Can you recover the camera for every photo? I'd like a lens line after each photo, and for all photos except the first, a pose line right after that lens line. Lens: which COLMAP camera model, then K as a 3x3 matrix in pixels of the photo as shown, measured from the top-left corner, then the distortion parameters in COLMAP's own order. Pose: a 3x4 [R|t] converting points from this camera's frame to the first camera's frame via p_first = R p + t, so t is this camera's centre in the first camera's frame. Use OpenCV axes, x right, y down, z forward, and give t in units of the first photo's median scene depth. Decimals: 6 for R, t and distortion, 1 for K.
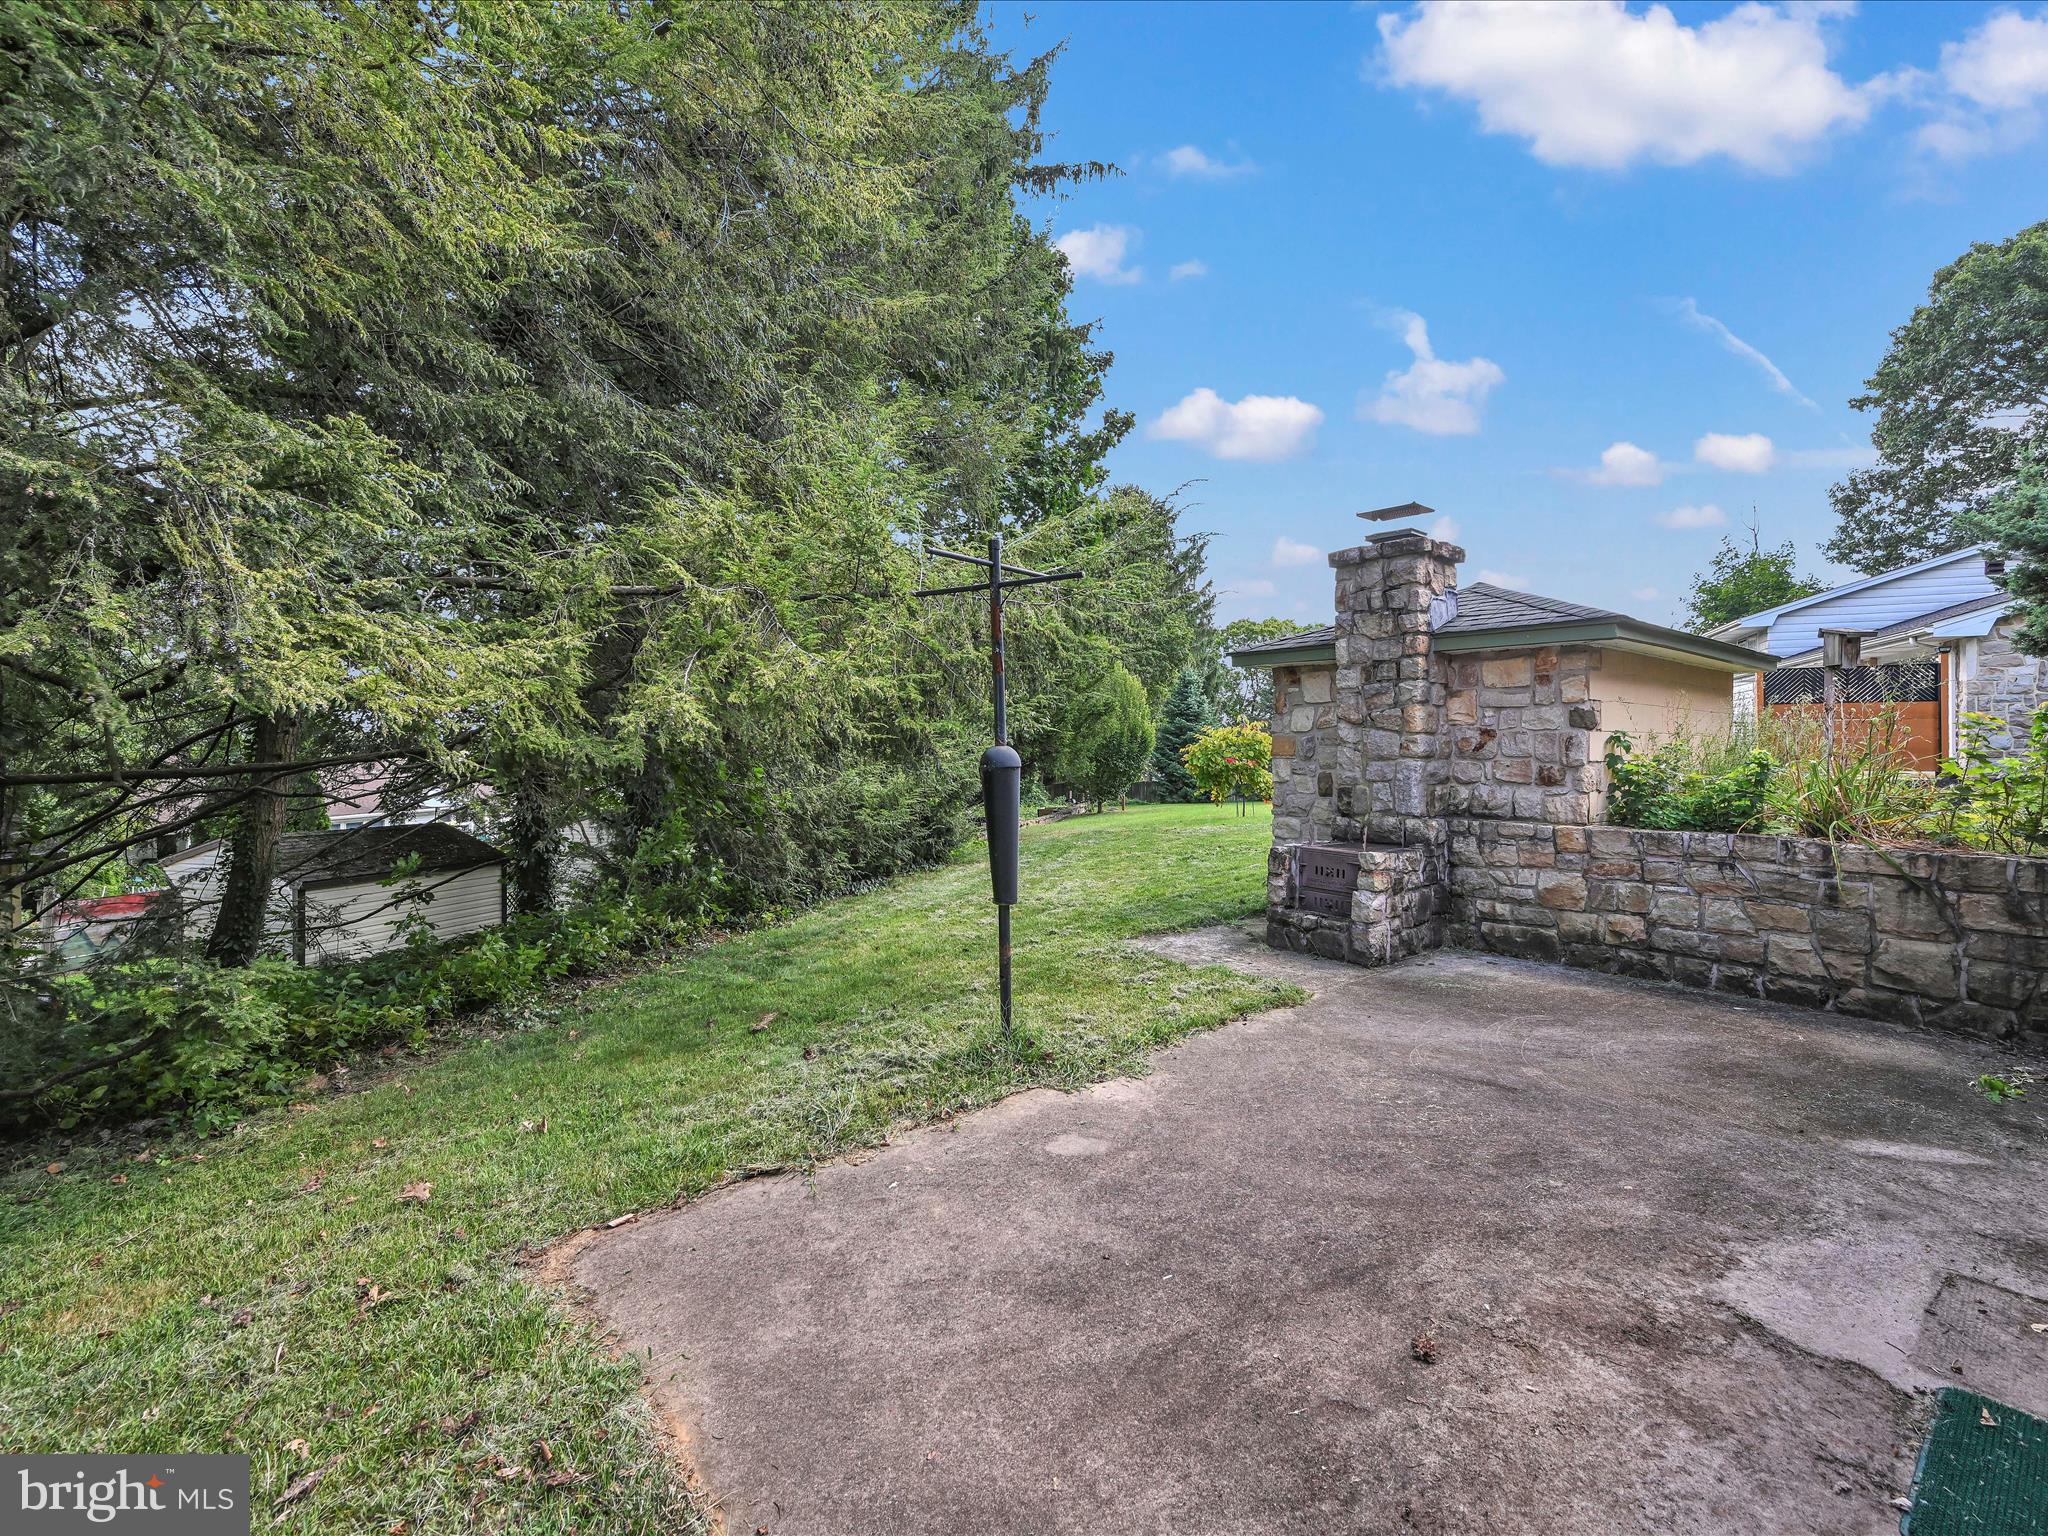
lens RADIAL K [[920.2, 0, 1033.1], [0, 920.2, 750.7], [0, 0, 1]] dist [0.000438, 0.000030]
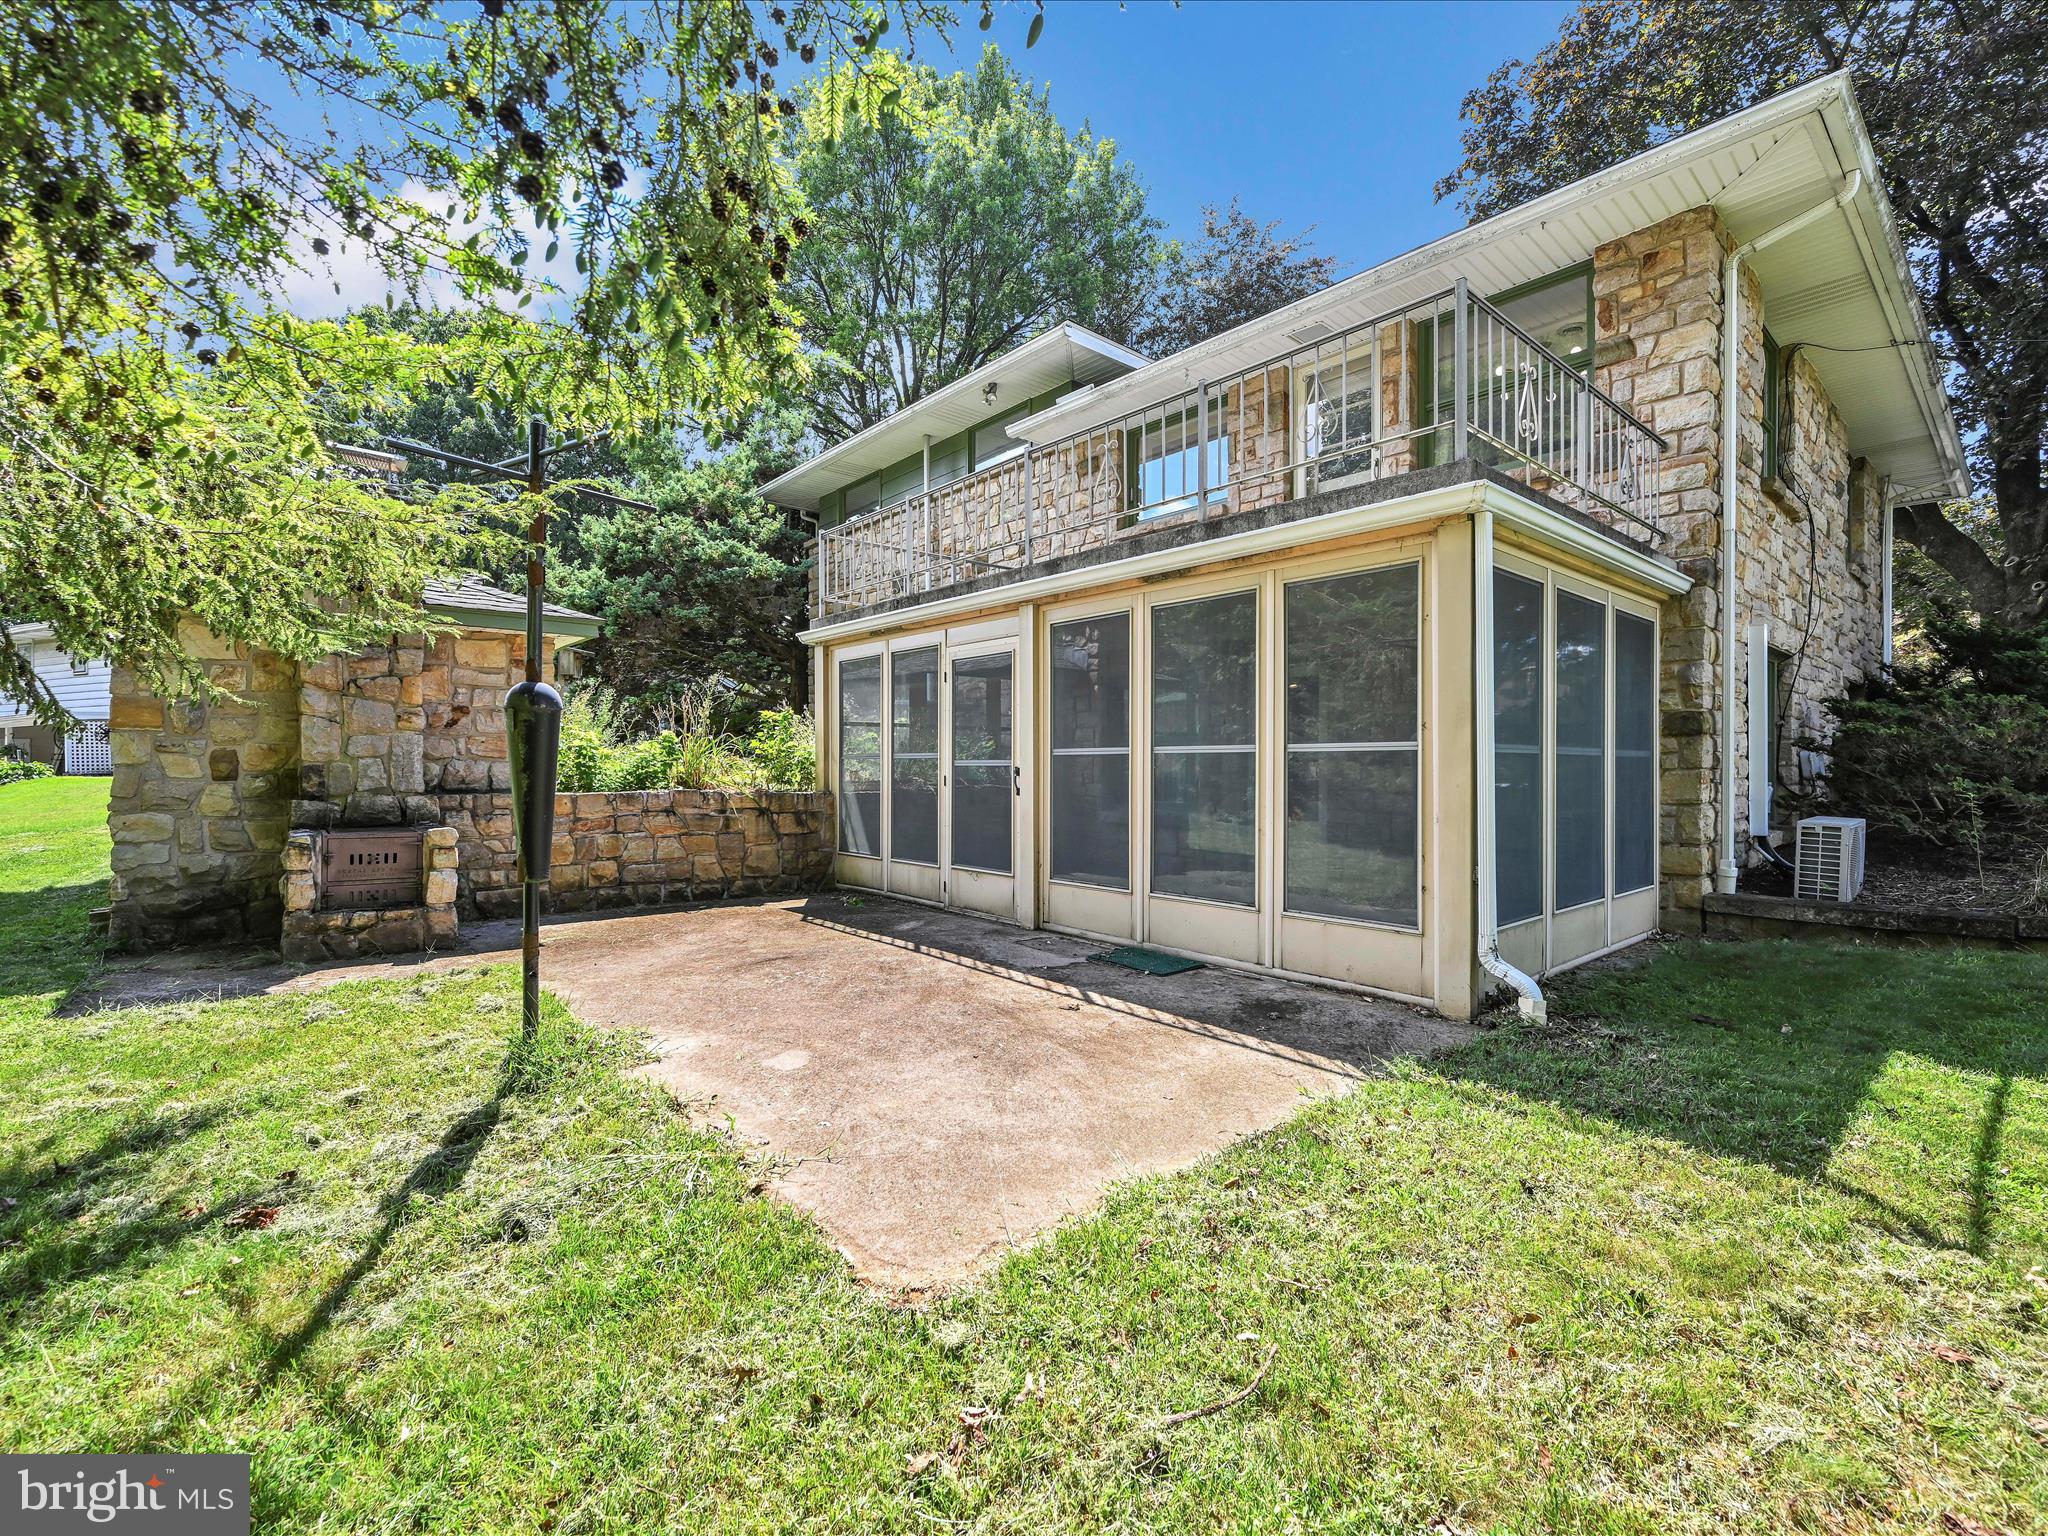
lens RADIAL K [[920.2, 0, 1035.5], [0, 920.2, 767.1], [0, 0, 1]] dist [0.000438, 0.000030]
pose [[-0.004327, -0.003711, 0.999984, -0.605437], [0.000972, 0.999993, 0.003716, 0.046591], [-0.999990, 0.000988, -0.004323, 0.416707]]
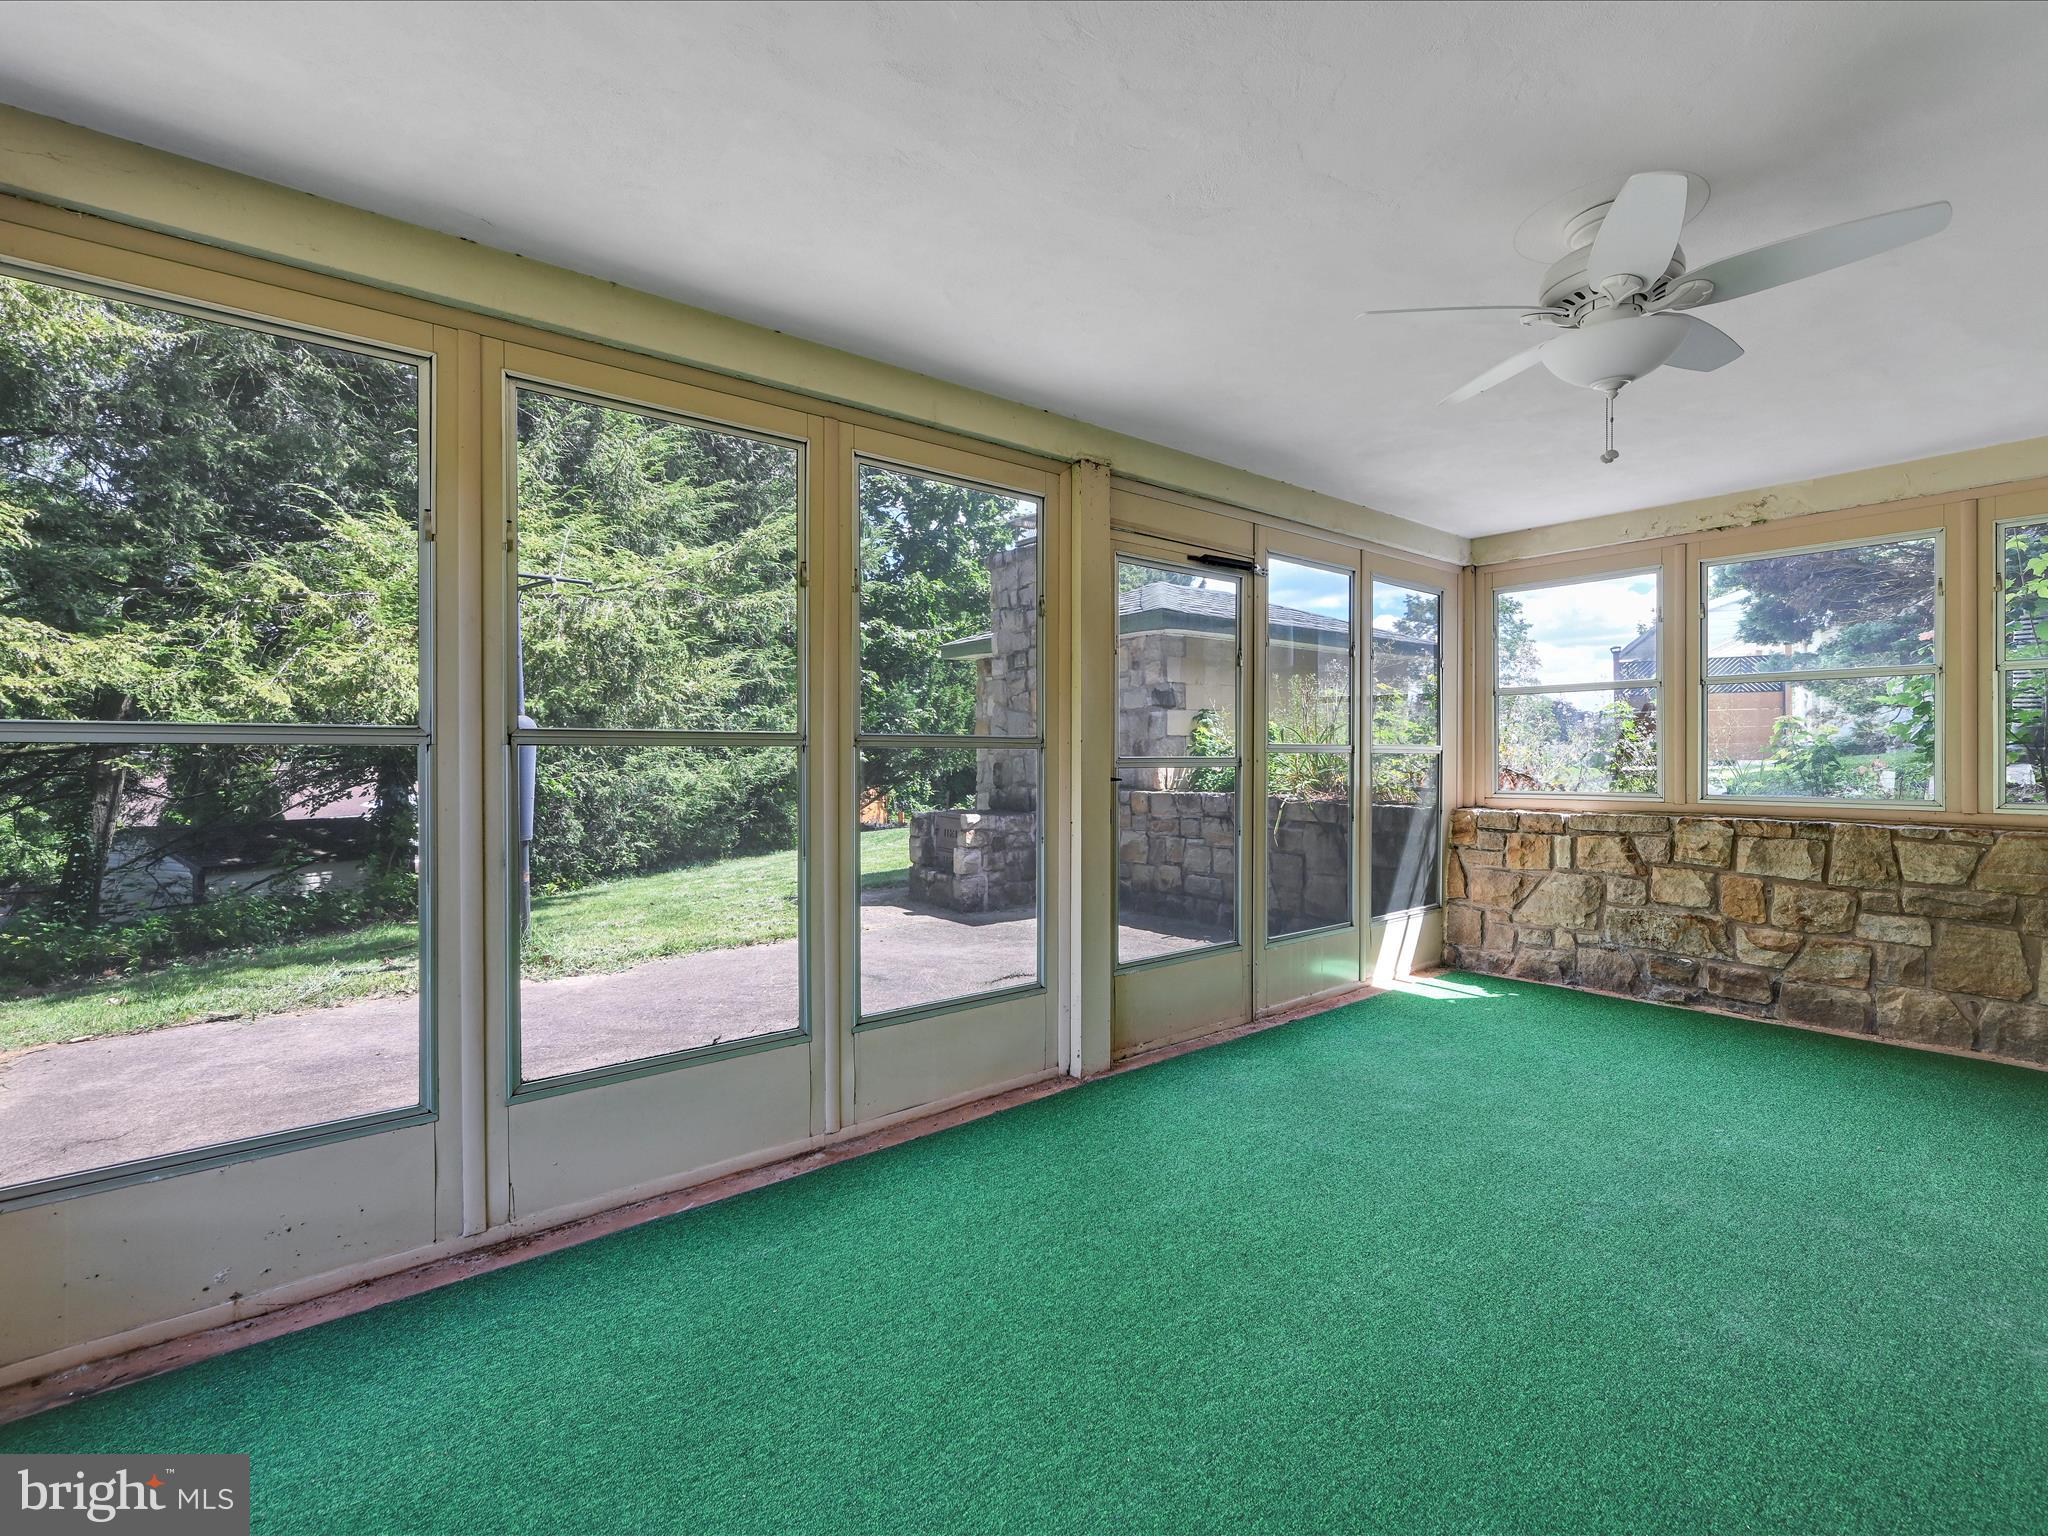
lens RADIAL K [[920.2, 0, 1022.0], [0, 920.2, 769.8], [0, 0, 1]] dist [0.000438, 0.000030]
pose [[0.998905, -0.005552, -0.046457, 0.509552], [0.005971, 0.999943, 0.008886, 0.045606], [0.046405, -0.009154, 0.998881, -0.169326]]
